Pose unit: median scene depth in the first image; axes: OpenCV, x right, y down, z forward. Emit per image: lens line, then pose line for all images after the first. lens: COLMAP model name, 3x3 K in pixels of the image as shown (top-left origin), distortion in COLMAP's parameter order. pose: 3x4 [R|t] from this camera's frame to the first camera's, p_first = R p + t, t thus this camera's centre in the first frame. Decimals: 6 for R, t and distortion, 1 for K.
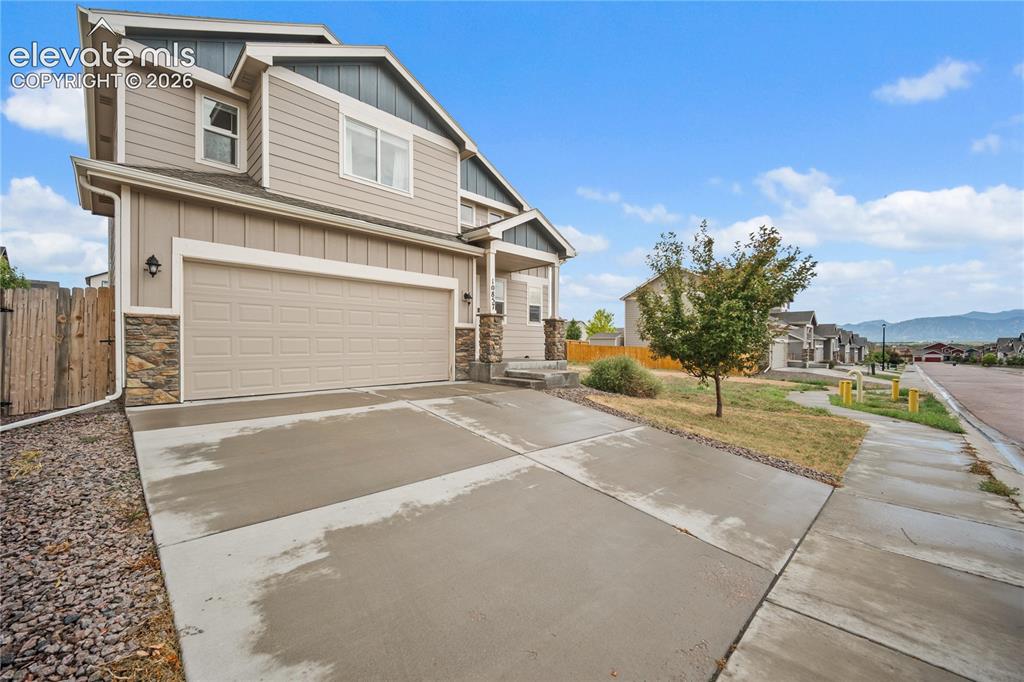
lens RADIAL K [[395.9, 0, 518.7], [0, 395.9, 345.0], [0, 0, 1]] dist [0.003756, 0.000181]
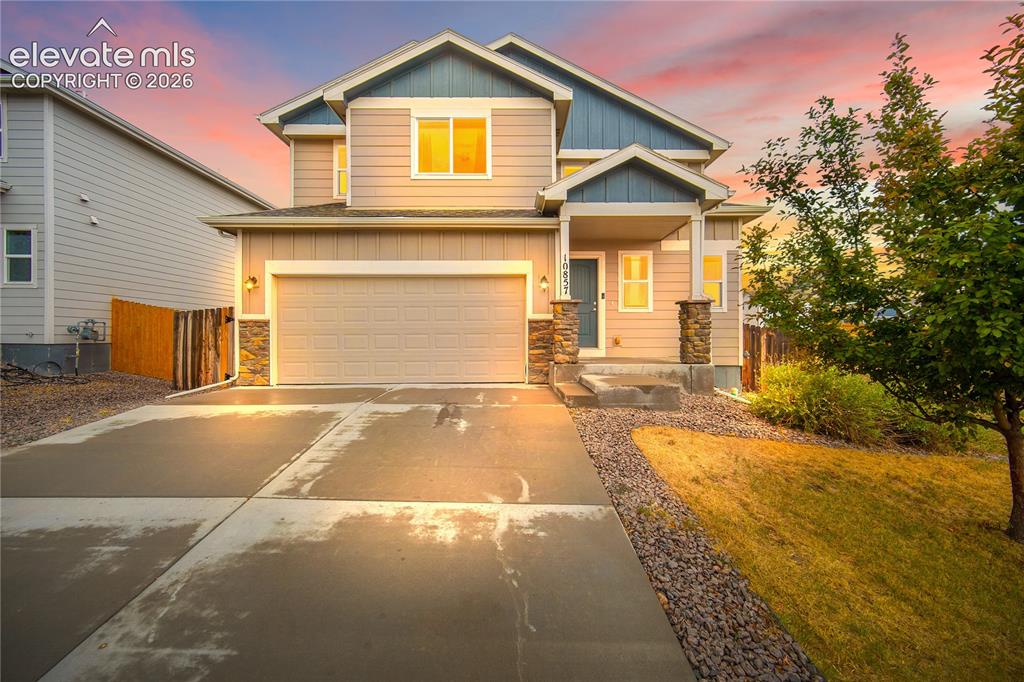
lens RADIAL K [[395.9, 0, 512.5], [0, 395.9, 336.7], [0, 0, 1]] dist [0.003756, 0.000181]
pose [[0.717819, -0.005982, -0.696204, 0.437651], [0.002911, 0.999980, -0.005591, -0.004790], [0.696224, 0.001987, 0.717822, 0.420664]]
